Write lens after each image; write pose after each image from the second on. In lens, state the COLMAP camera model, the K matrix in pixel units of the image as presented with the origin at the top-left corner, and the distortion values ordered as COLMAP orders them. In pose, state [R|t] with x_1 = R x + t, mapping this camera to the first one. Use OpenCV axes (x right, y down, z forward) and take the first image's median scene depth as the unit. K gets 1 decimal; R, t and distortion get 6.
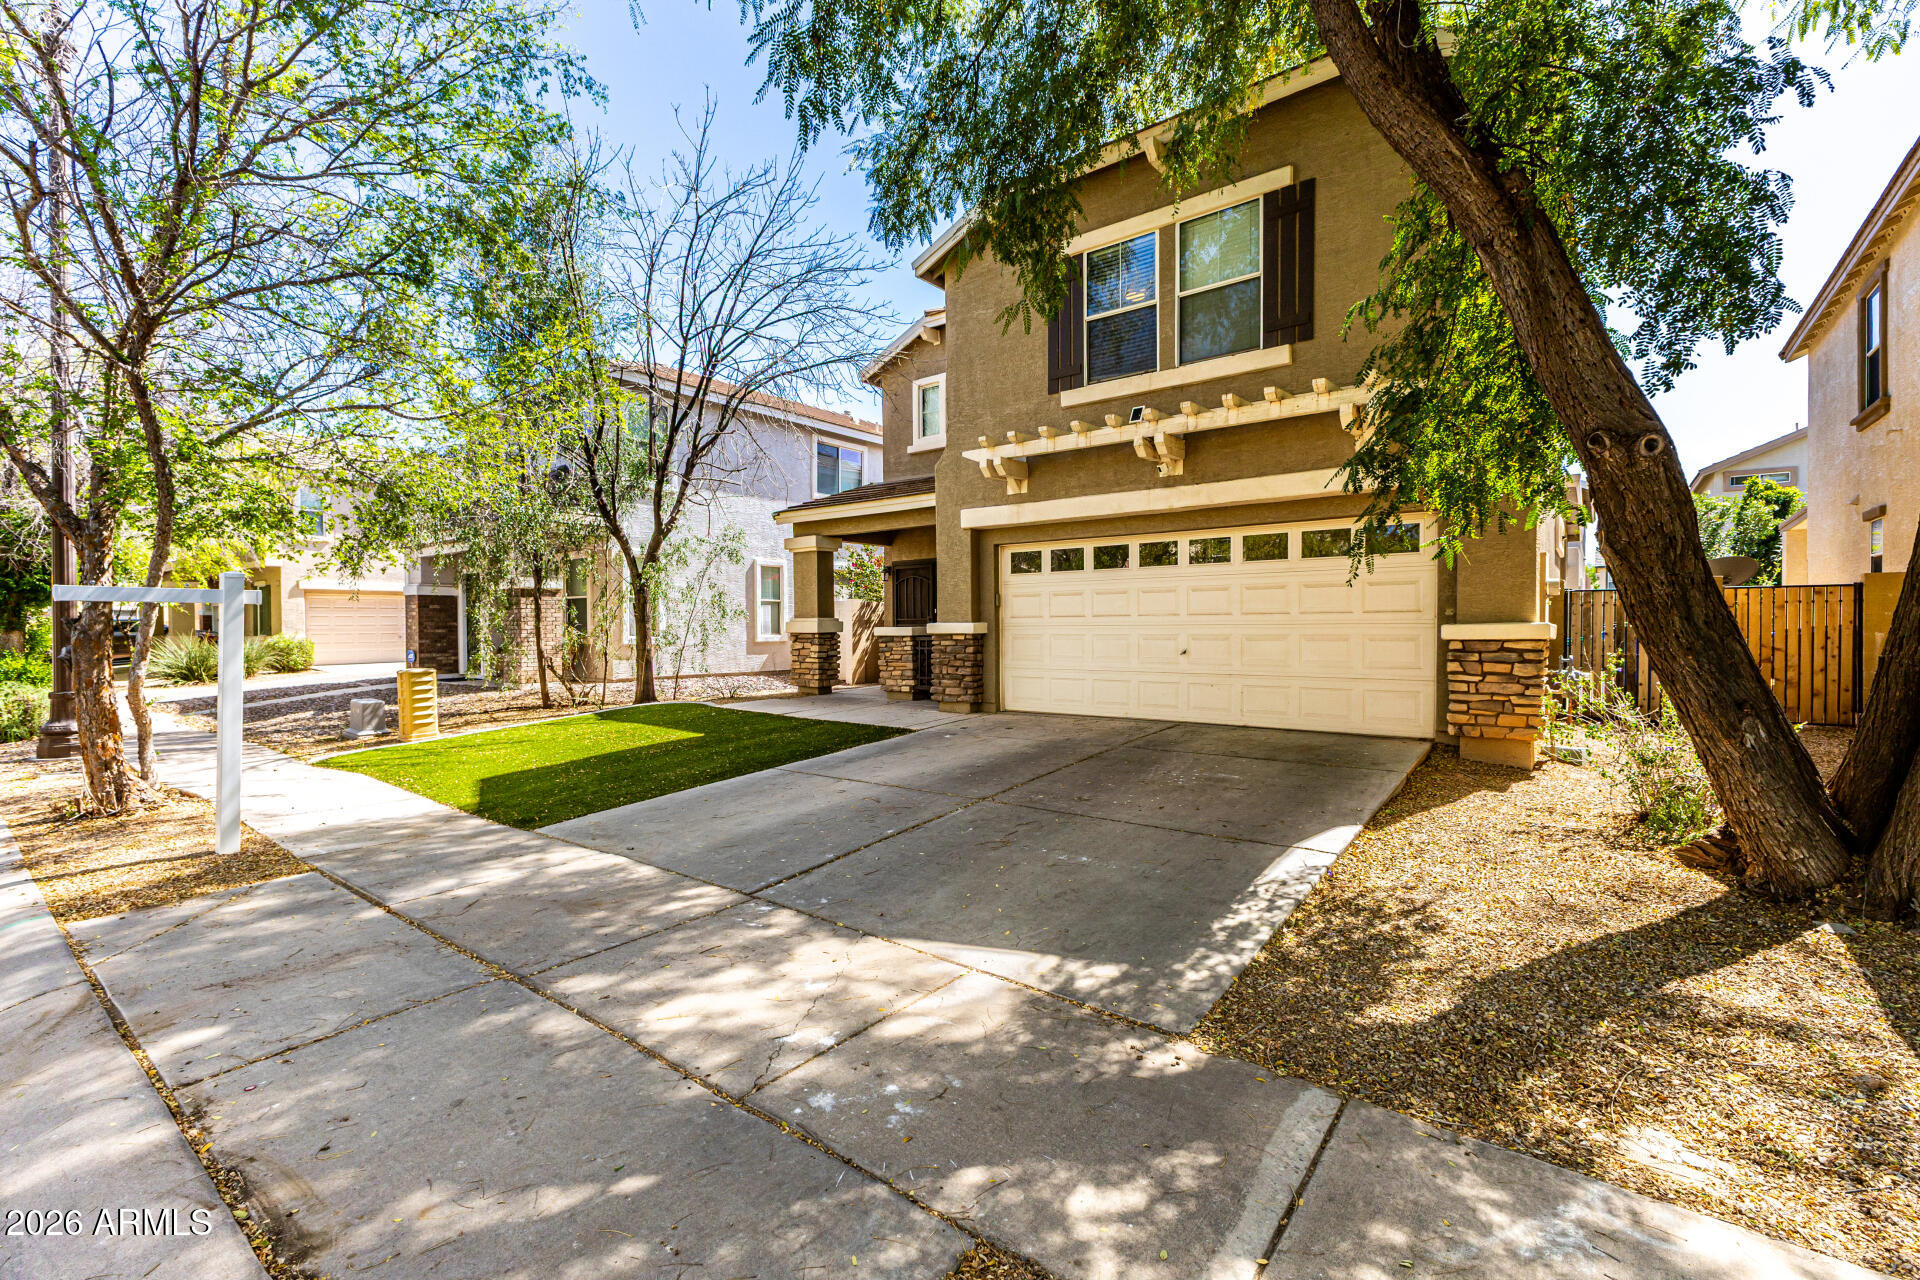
lens RADIAL K [[826.8, 0, 950.5], [0, 826.8, 639.4], [0, 0, 1]] dist [-0.001092, -0.000005]
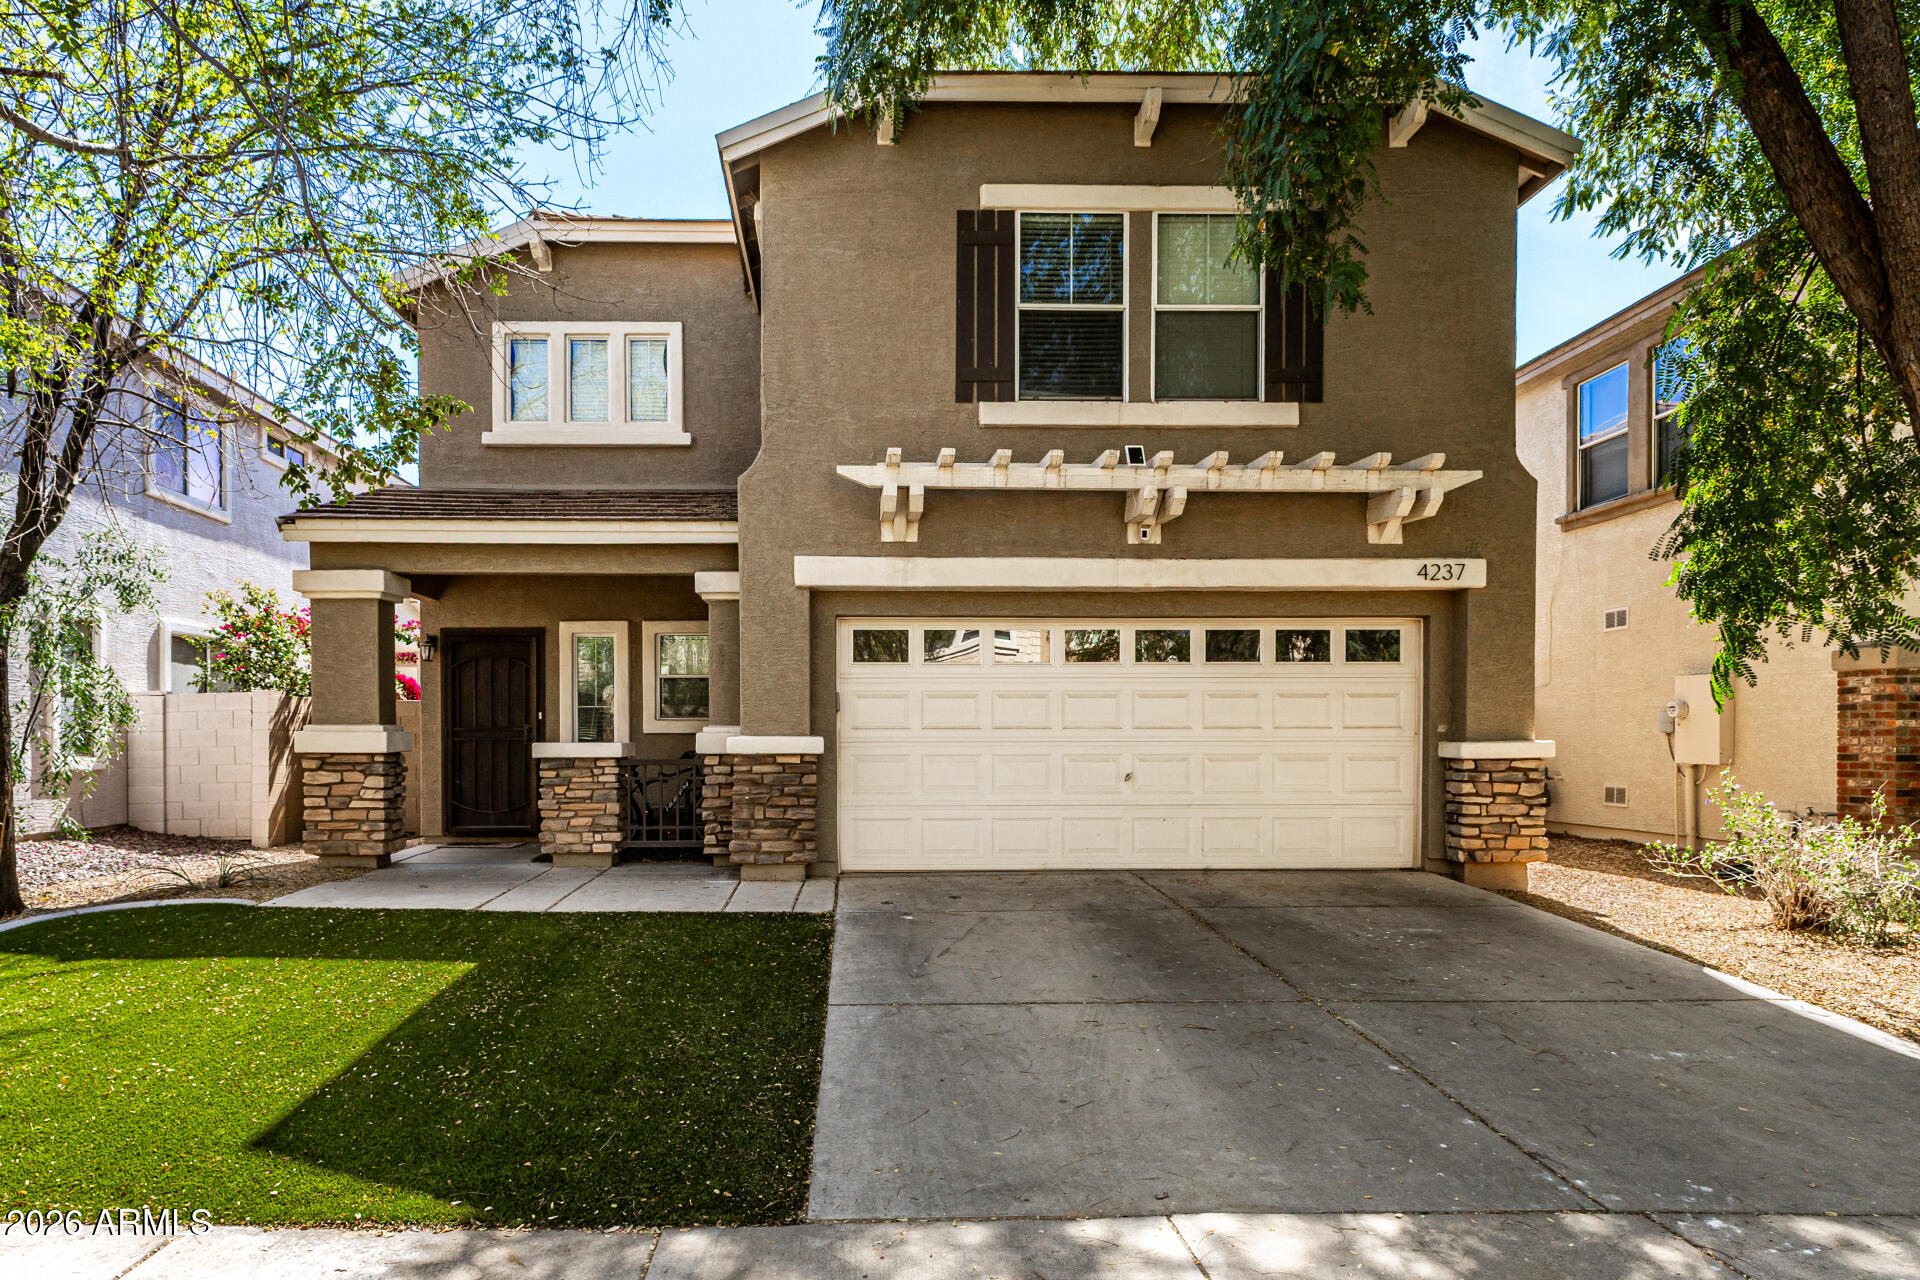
lens RADIAL K [[1120.9, 0, 876.8], [0, 1120.9, 751.0], [0, 0, 1]] dist [0.011010, 0.001901]
pose [[0.771846, 0.000542, 0.635810, -0.553238], [0.006427, 0.999942, -0.008655, -0.001300], [-0.635777, 0.010767, 0.771797, 0.353614]]
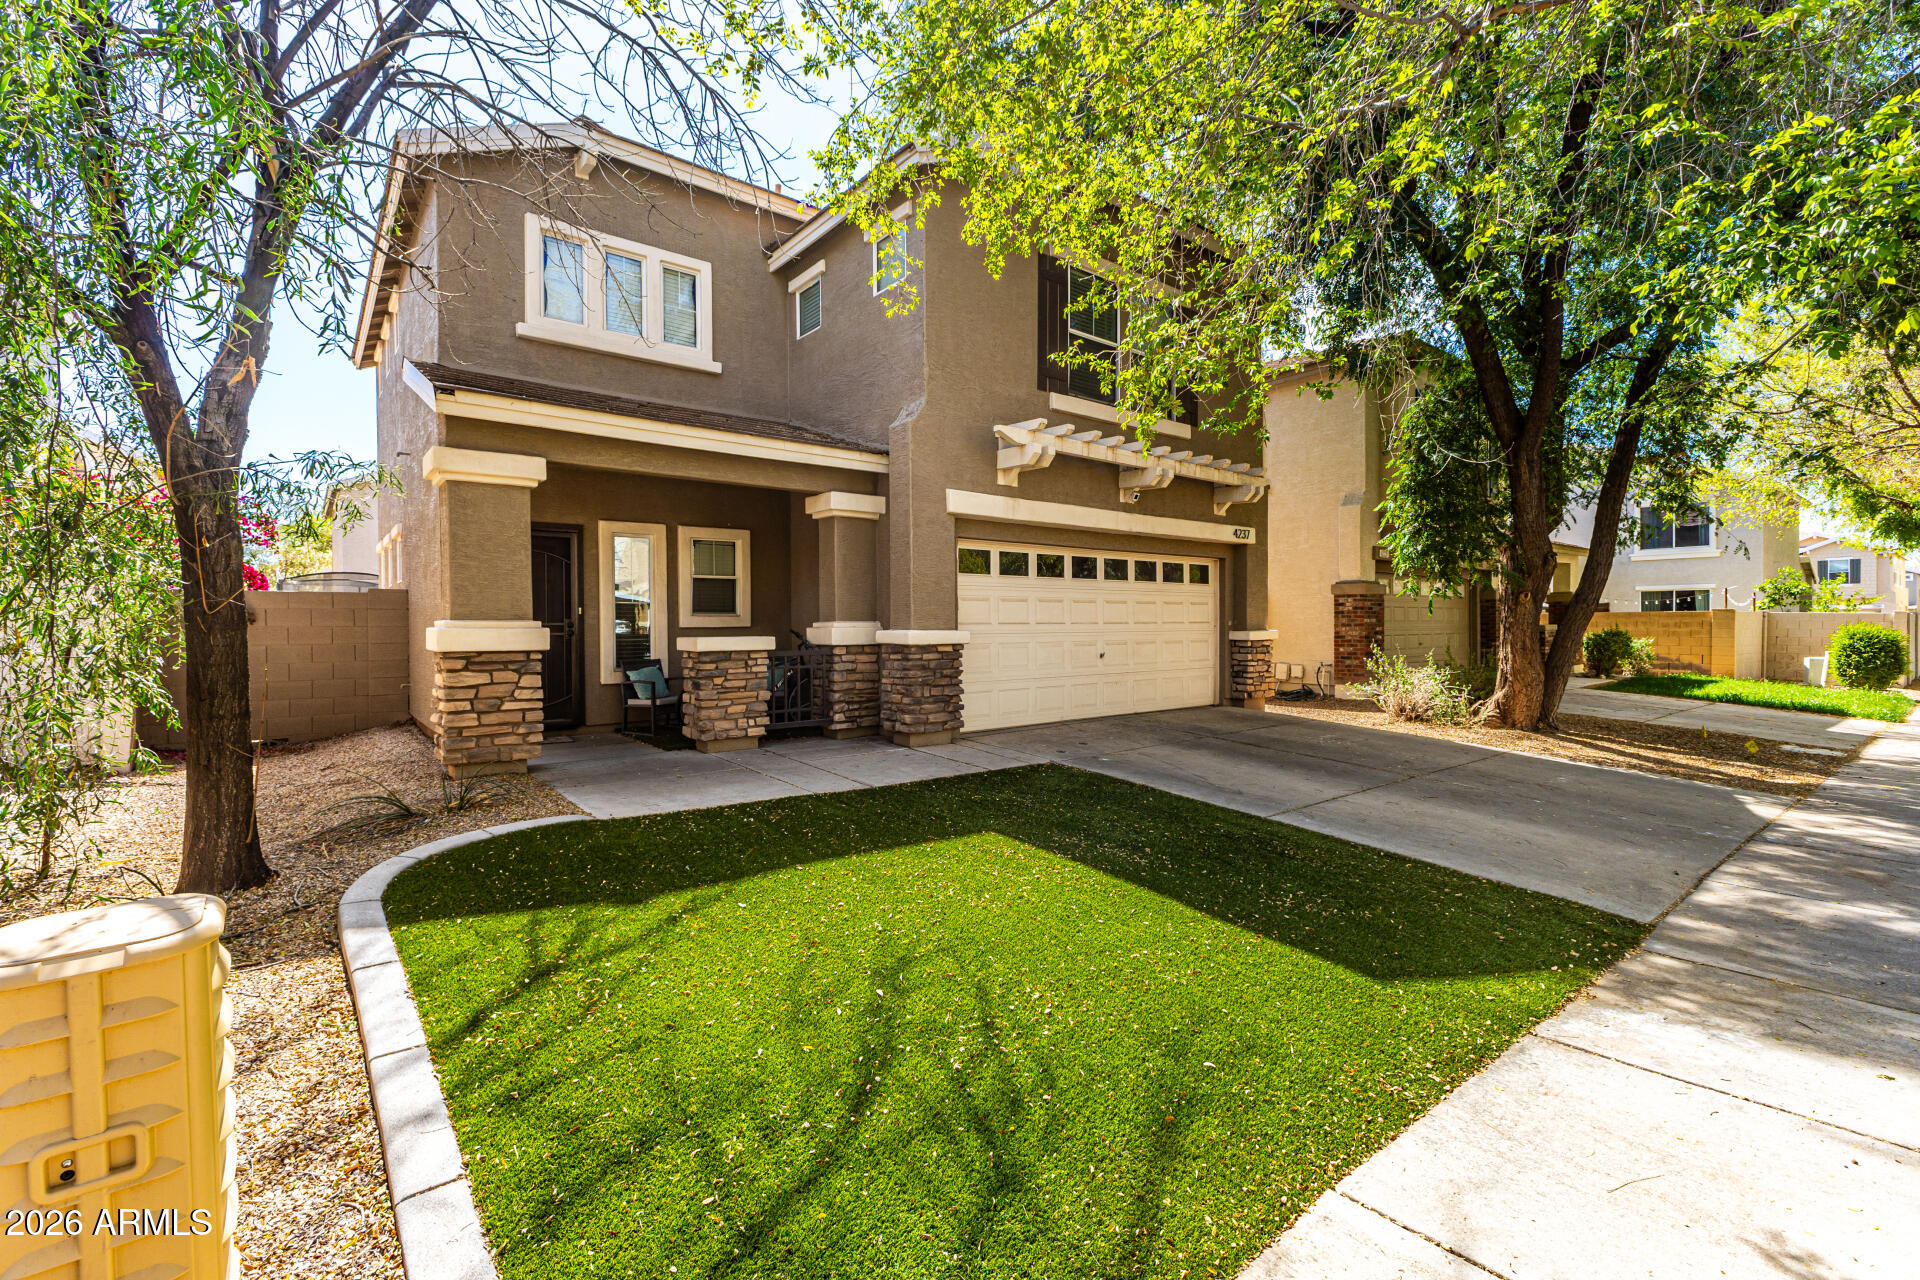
lens RADIAL K [[826.8, 0, 960.8], [0, 826.8, 633.6], [0, 0, 1]] dist [-0.001092, -0.000005]
pose [[0.224869, -0.007437, 0.974361, -0.881324], [0.017670, 0.999838, 0.003553, -0.022919], [-0.974229, 0.016418, 0.224964, 0.936907]]
